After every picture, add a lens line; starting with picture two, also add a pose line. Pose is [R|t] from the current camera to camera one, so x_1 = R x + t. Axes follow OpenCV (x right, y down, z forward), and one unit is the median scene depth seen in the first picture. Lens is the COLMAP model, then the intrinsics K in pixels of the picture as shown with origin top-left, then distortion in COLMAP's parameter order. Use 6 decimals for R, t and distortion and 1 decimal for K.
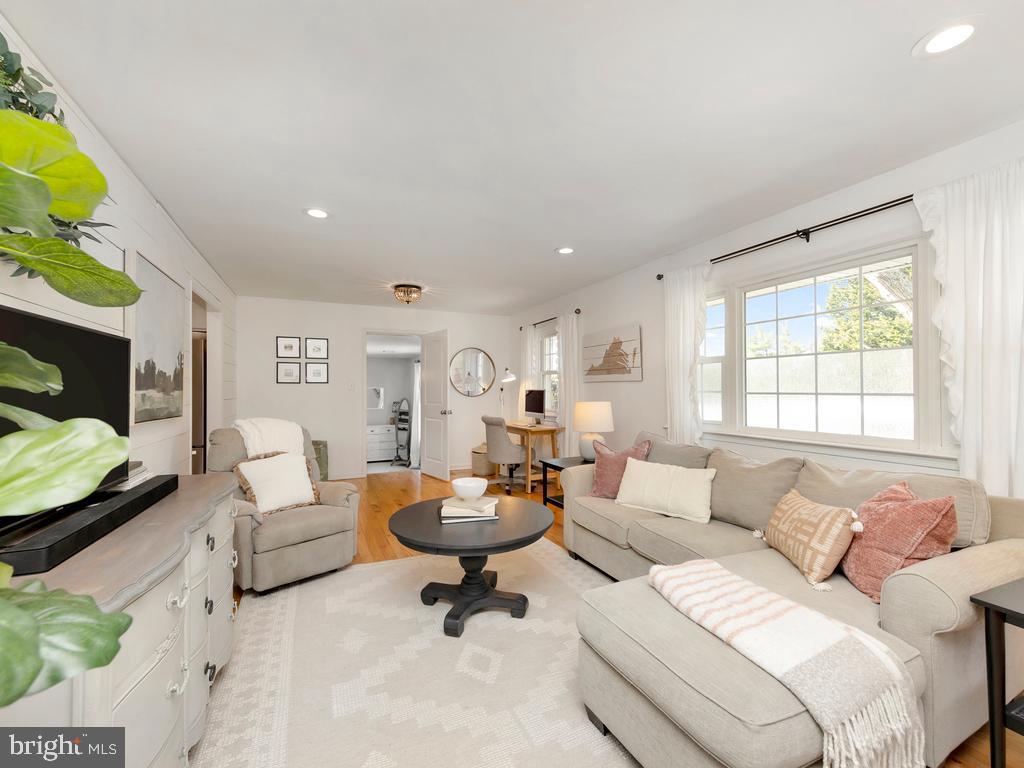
lens RADIAL K [[434.2, 0, 520.4], [0, 434.2, 385.6], [0, 0, 1]] dist [0.007185, -0.000621]
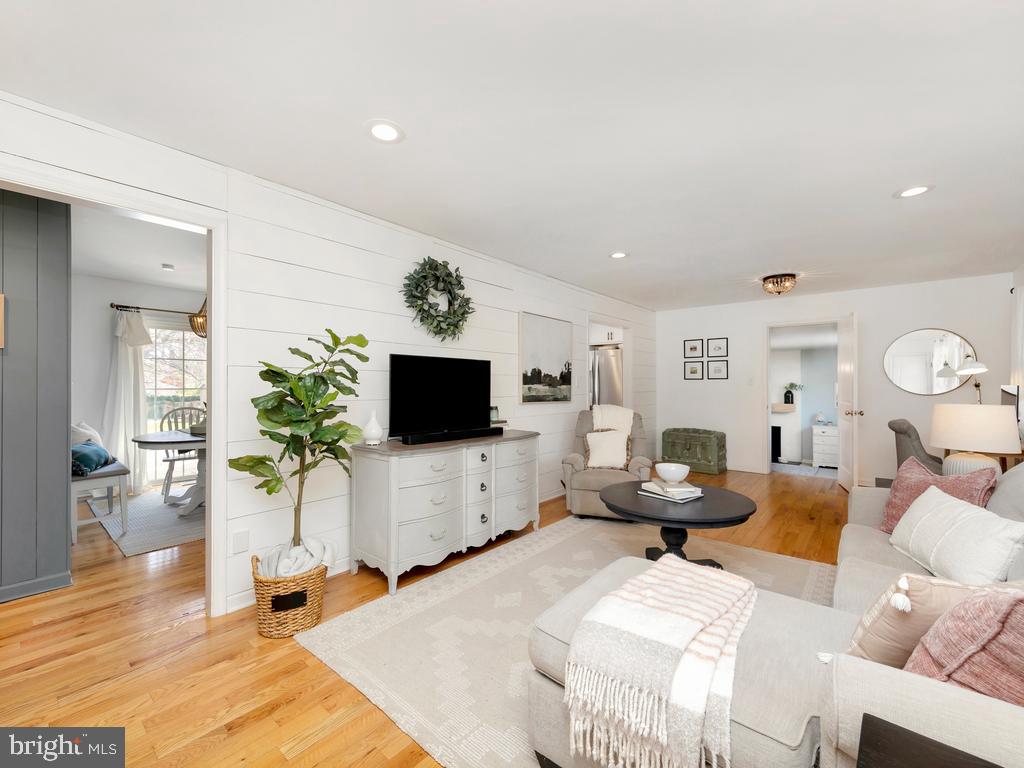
lens RADIAL K [[434.2, 0, 507.7], [0, 434.2, 383.5], [0, 0, 1]] dist [0.007185, -0.000621]
pose [[0.420228, 0.001353, -0.907418, 0.593781], [0.004720, 0.999982, 0.003676, -0.002093], [0.907406, -0.005828, 0.420214, 0.110015]]
